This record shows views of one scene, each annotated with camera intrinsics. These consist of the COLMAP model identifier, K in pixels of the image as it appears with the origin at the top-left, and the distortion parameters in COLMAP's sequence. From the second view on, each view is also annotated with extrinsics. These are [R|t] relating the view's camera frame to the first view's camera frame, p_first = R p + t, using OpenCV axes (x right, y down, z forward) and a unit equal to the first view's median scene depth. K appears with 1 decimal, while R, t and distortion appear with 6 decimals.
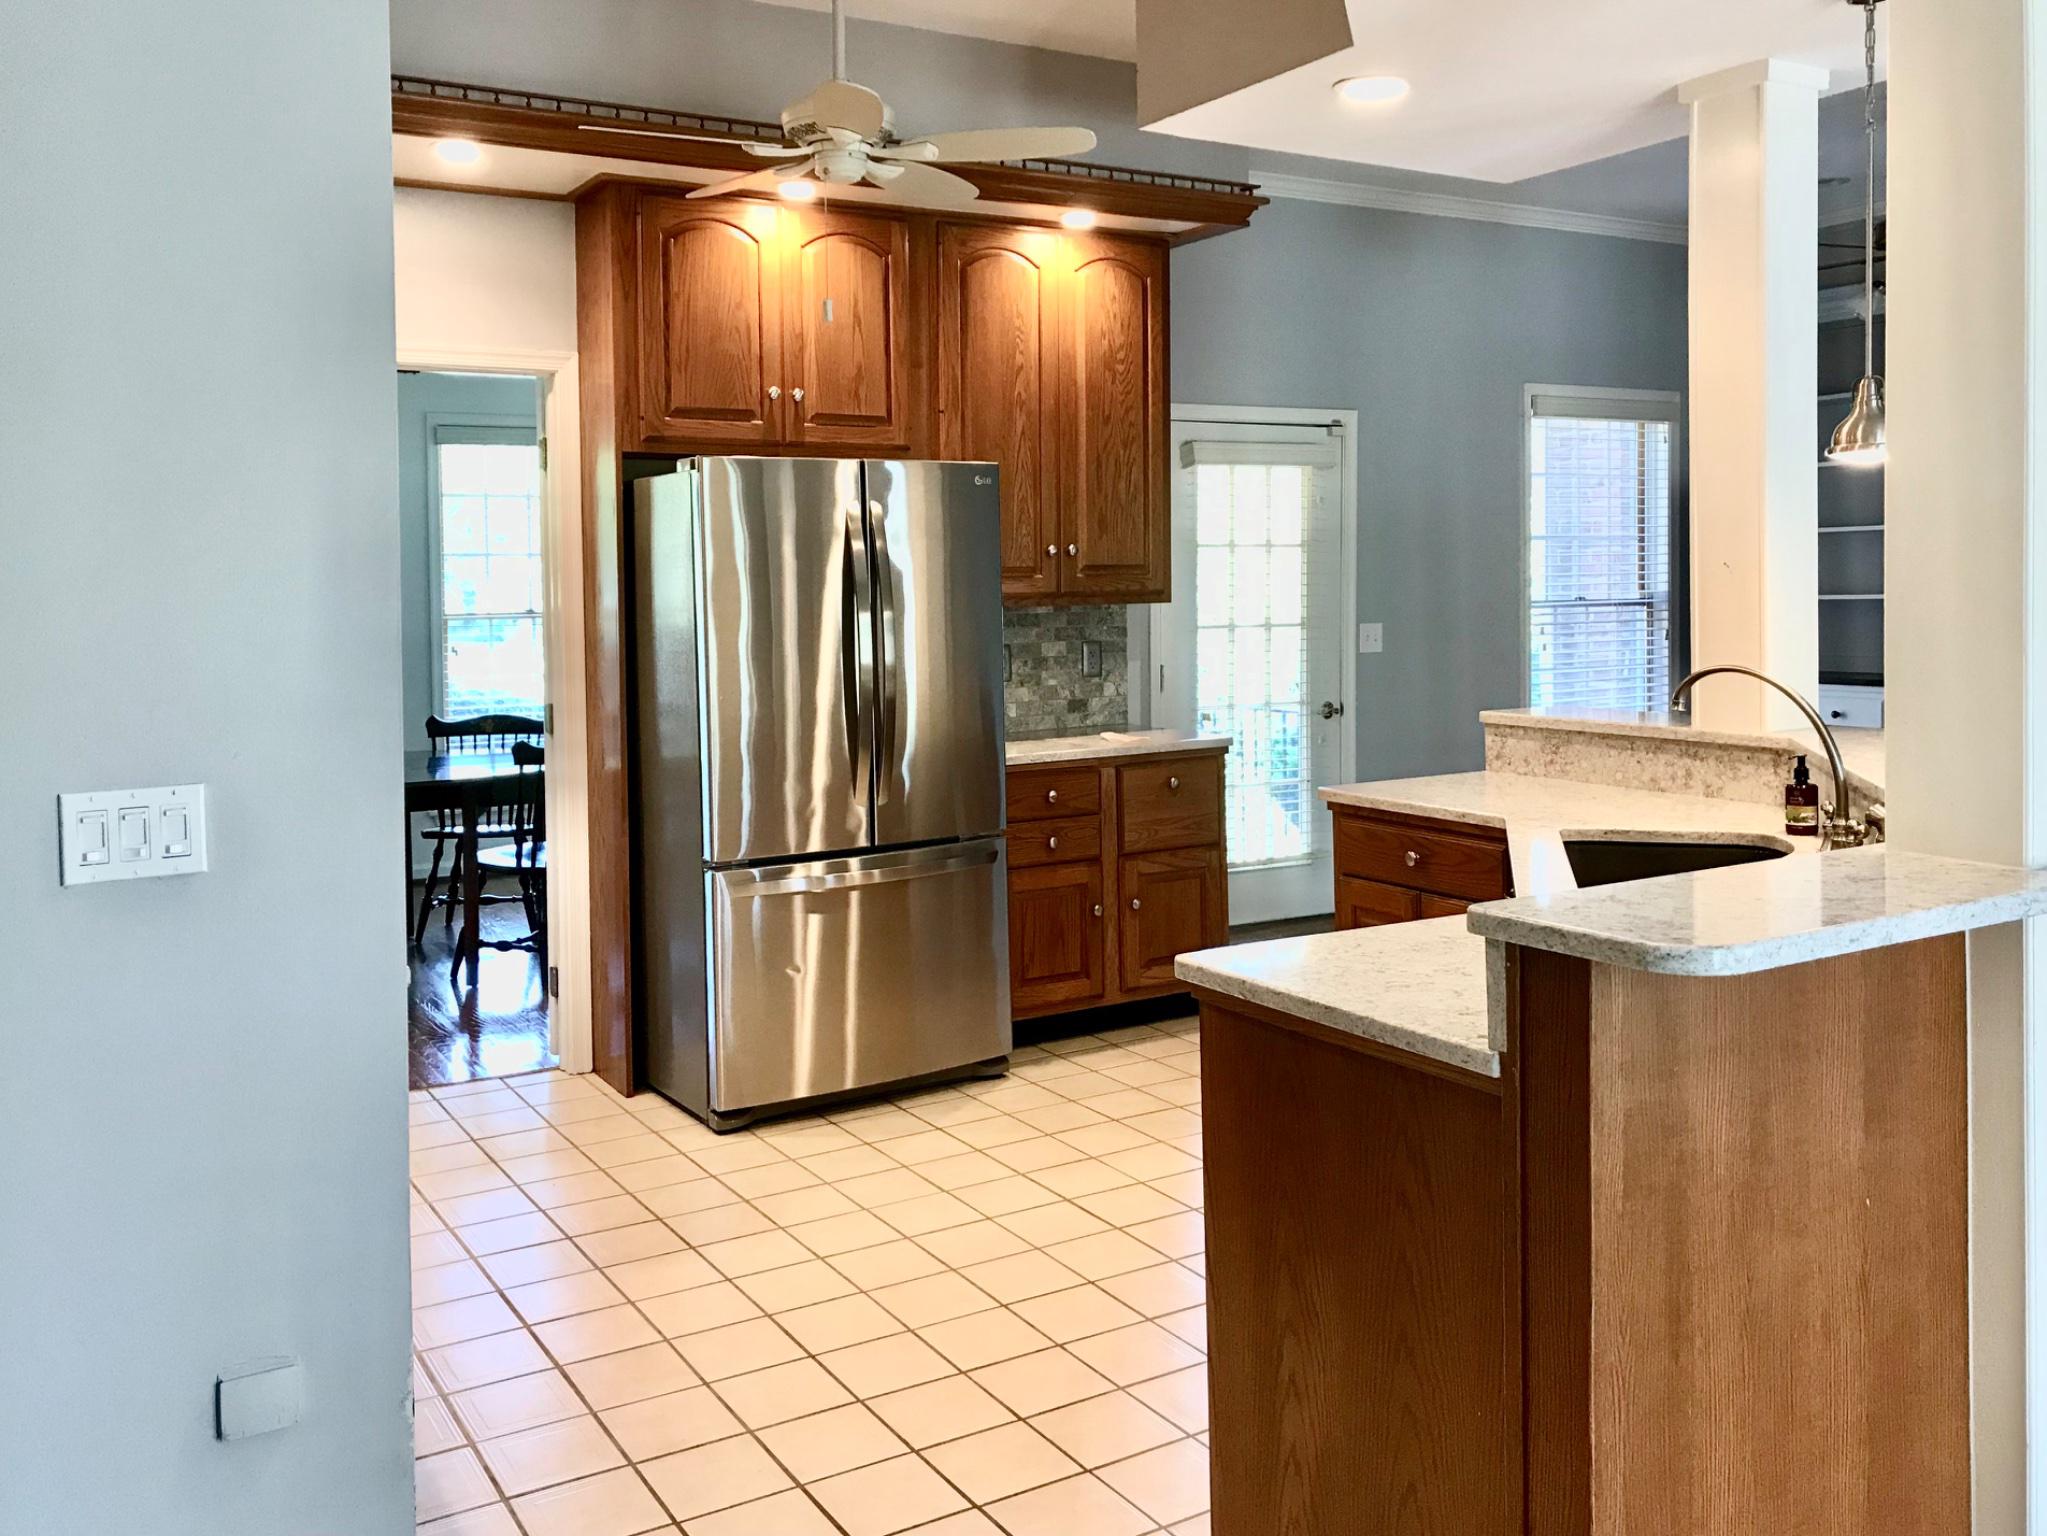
lens RADIAL K [[1760.0, 0, 1000.6], [0, 1760.0, 679.5], [0, 0, 1]] dist [0.016034, 0.007897]
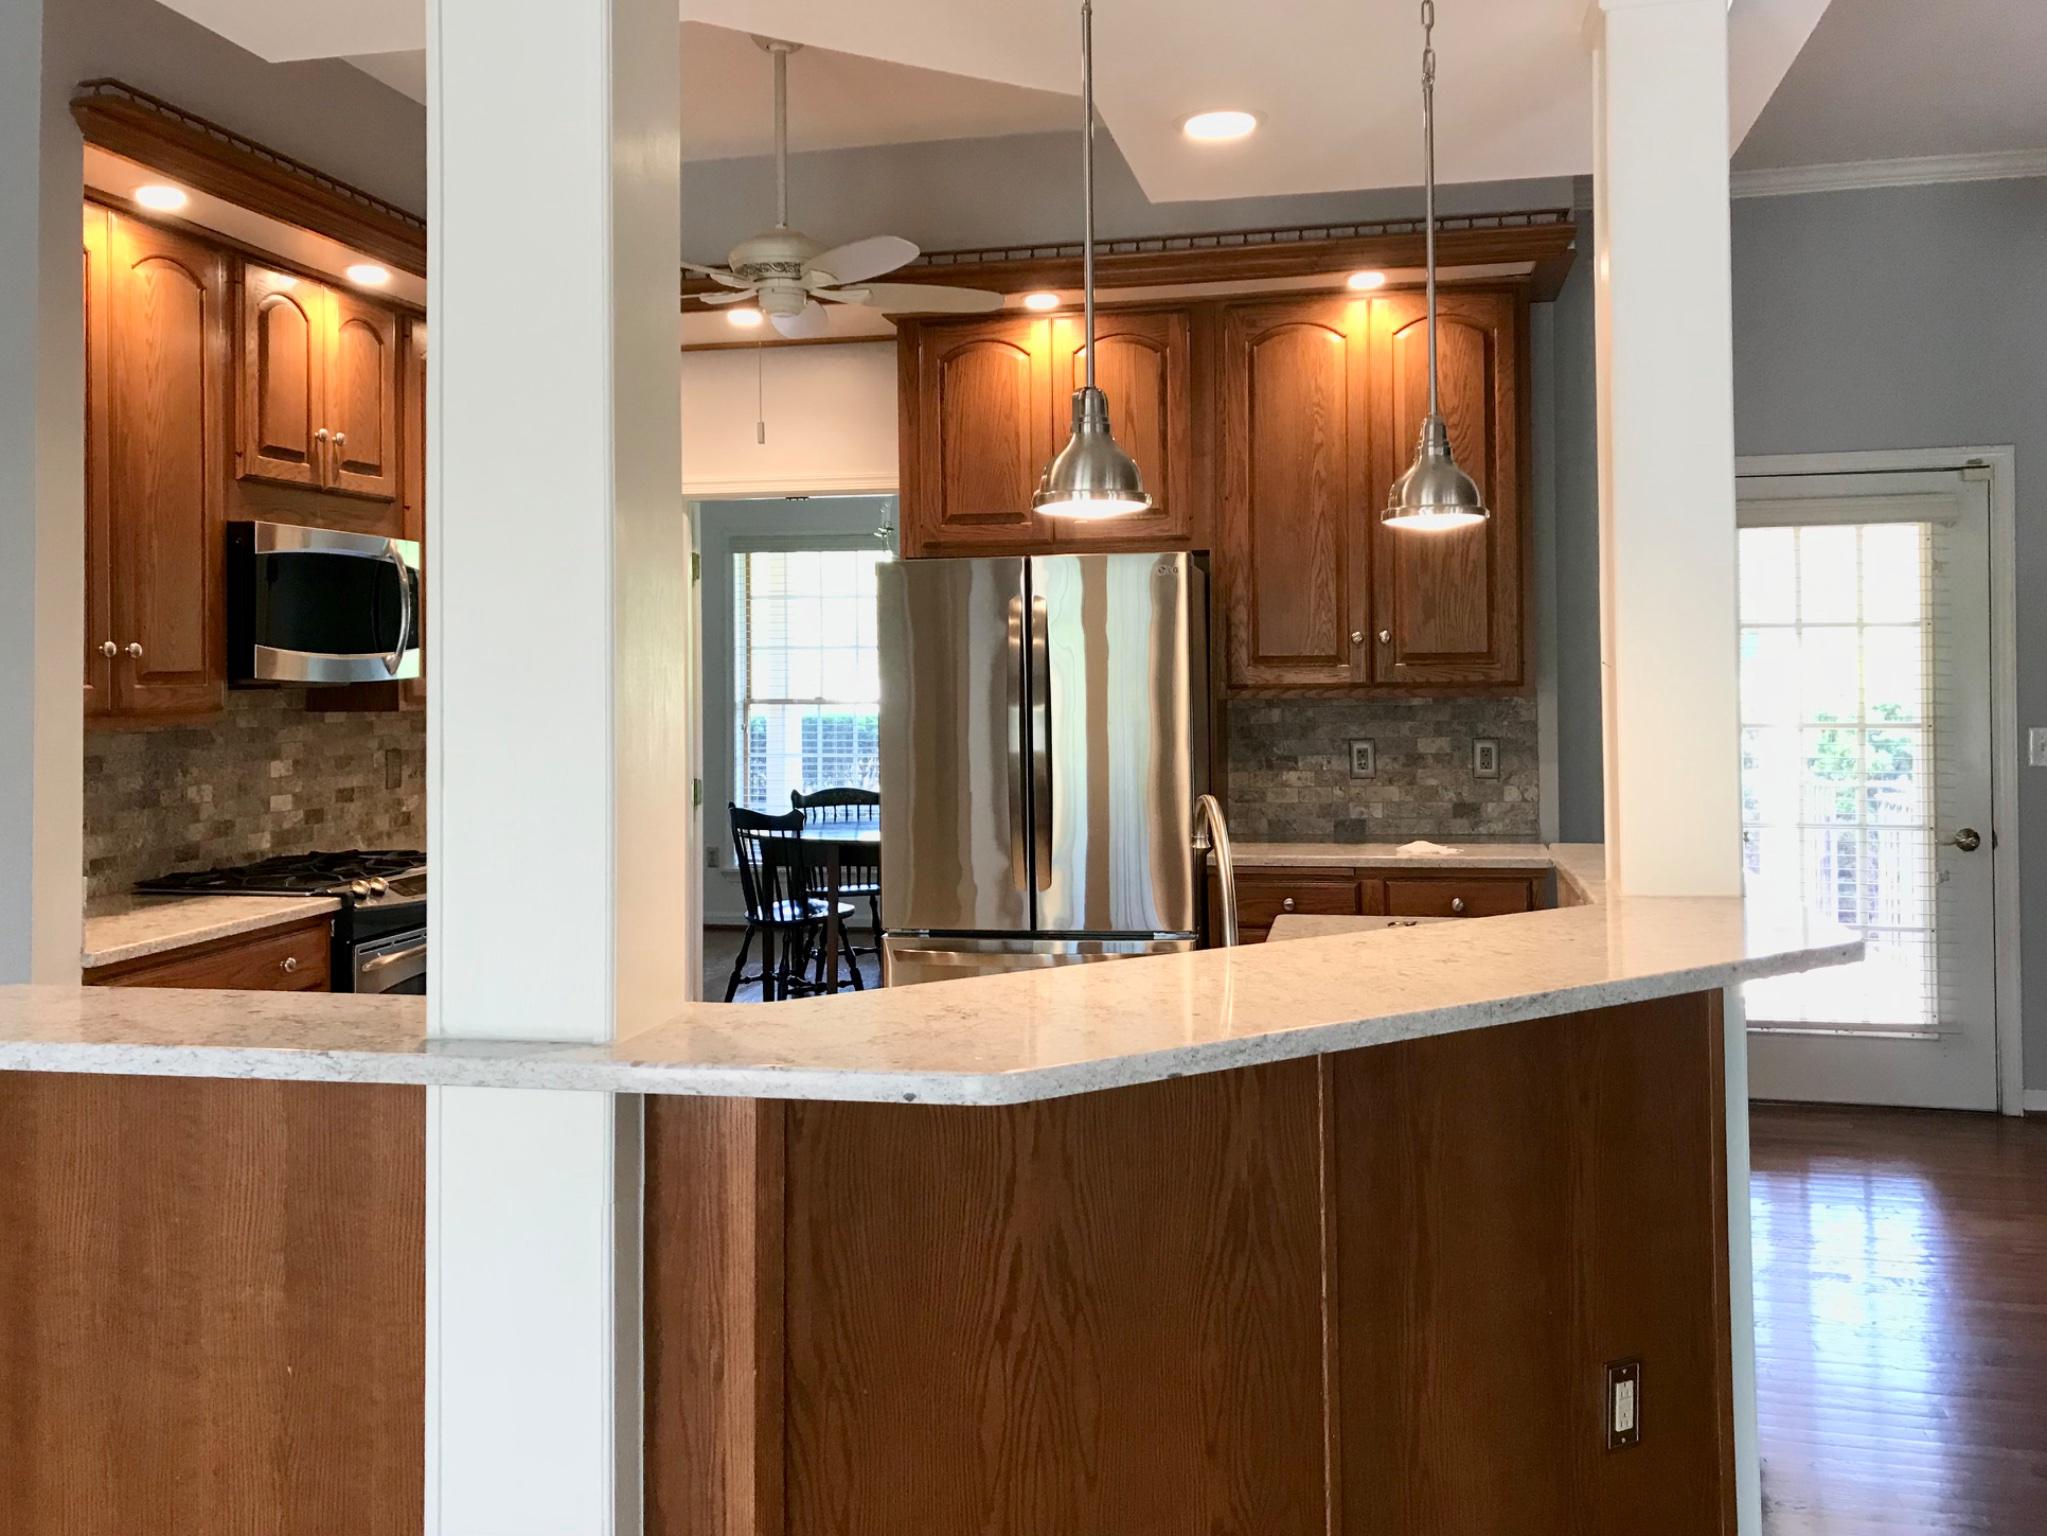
lens RADIAL K [[1684.6, 0, 1009.2], [0, 1684.6, 655.3], [0, 0, 1]] dist [0.068058, -0.097596]
pose [[0.732510, -0.013439, -0.680624, 0.487649], [-0.035594, 0.997681, -0.058007, -0.005634], [0.679825, 0.066717, 0.730333, 0.223700]]
